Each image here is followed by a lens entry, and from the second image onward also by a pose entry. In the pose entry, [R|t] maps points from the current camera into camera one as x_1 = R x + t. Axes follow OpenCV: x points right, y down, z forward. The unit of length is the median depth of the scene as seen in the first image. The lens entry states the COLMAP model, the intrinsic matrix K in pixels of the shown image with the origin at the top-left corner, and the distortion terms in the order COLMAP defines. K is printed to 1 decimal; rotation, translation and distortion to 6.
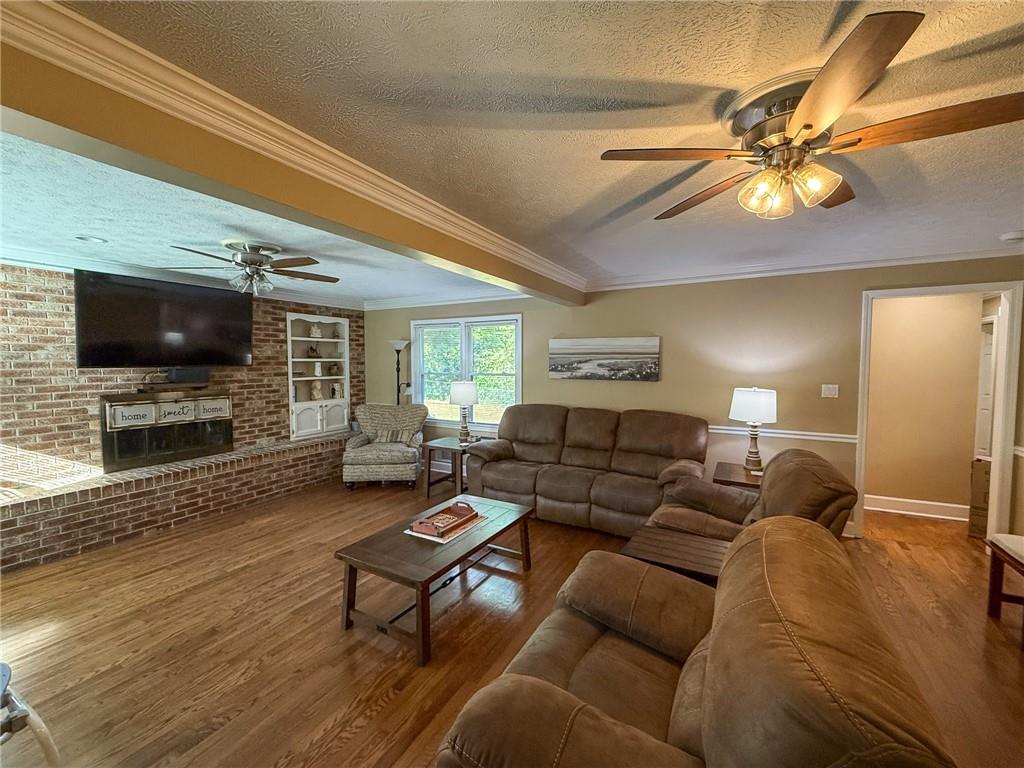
lens RADIAL K [[417.5, 0, 512.0], [0, 417.5, 384.0], [0, 0, 1]] dist [-0.002103, -0.000235]
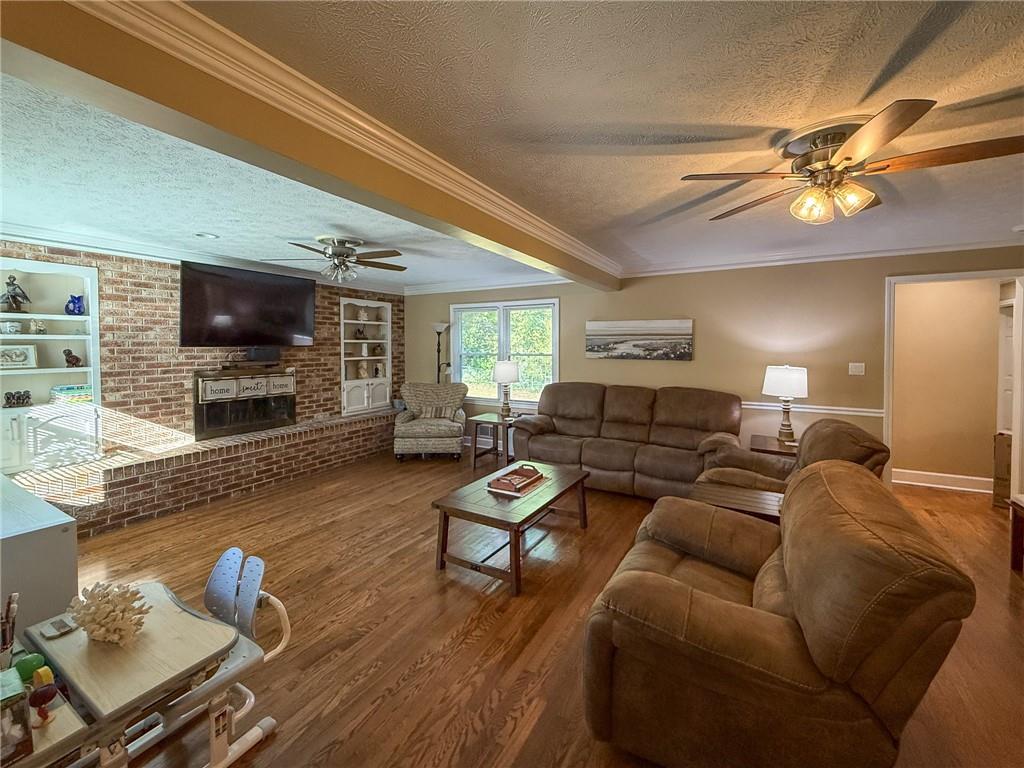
lens RADIAL K [[425.5, 0, 503.1], [0, 425.5, 355.7], [0, 0, 1]] dist [-0.002379, -0.000267]
pose [[0.999602, 0.001482, -0.028176, -0.101290], [-0.002324, 0.999550, -0.029890, 0.014382], [0.028119, 0.029943, 0.999156, -0.104587]]
